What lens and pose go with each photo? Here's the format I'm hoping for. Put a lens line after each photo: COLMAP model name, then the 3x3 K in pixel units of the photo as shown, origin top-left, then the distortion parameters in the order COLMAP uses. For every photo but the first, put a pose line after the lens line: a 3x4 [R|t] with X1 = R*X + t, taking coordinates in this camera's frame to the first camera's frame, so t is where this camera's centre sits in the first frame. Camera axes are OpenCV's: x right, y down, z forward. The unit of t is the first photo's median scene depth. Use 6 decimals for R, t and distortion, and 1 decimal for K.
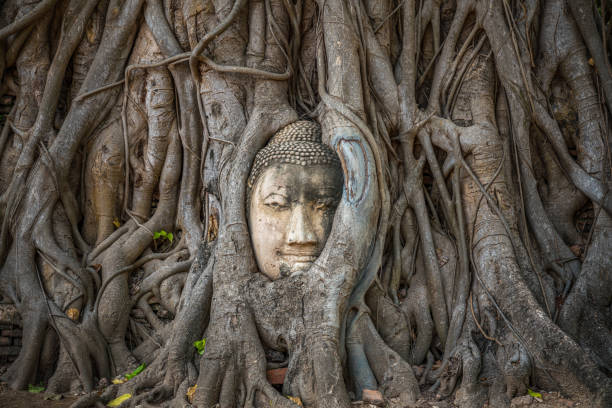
lens RADIAL K [[1193.2, 0, 295.9], [0, 1193.2, 204.6], [0, 0, 1]] dist [0.102549, 0.000000]
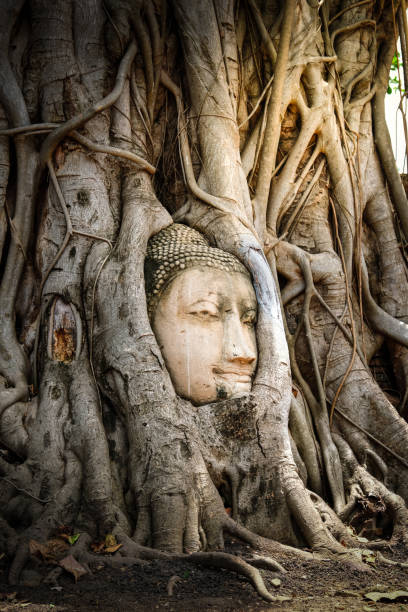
lens RADIAL K [[1372.2, 0, 203.7], [0, 1372.2, 304.3], [0, 0, 1]] dist [-0.007174, 0.000000]
pose [[0.762806, 0.092268, 0.640011, -0.597526], [-0.015796, 0.992131, -0.124205, 0.106507], [-0.646434, 0.084634, 0.758261, 0.255786]]
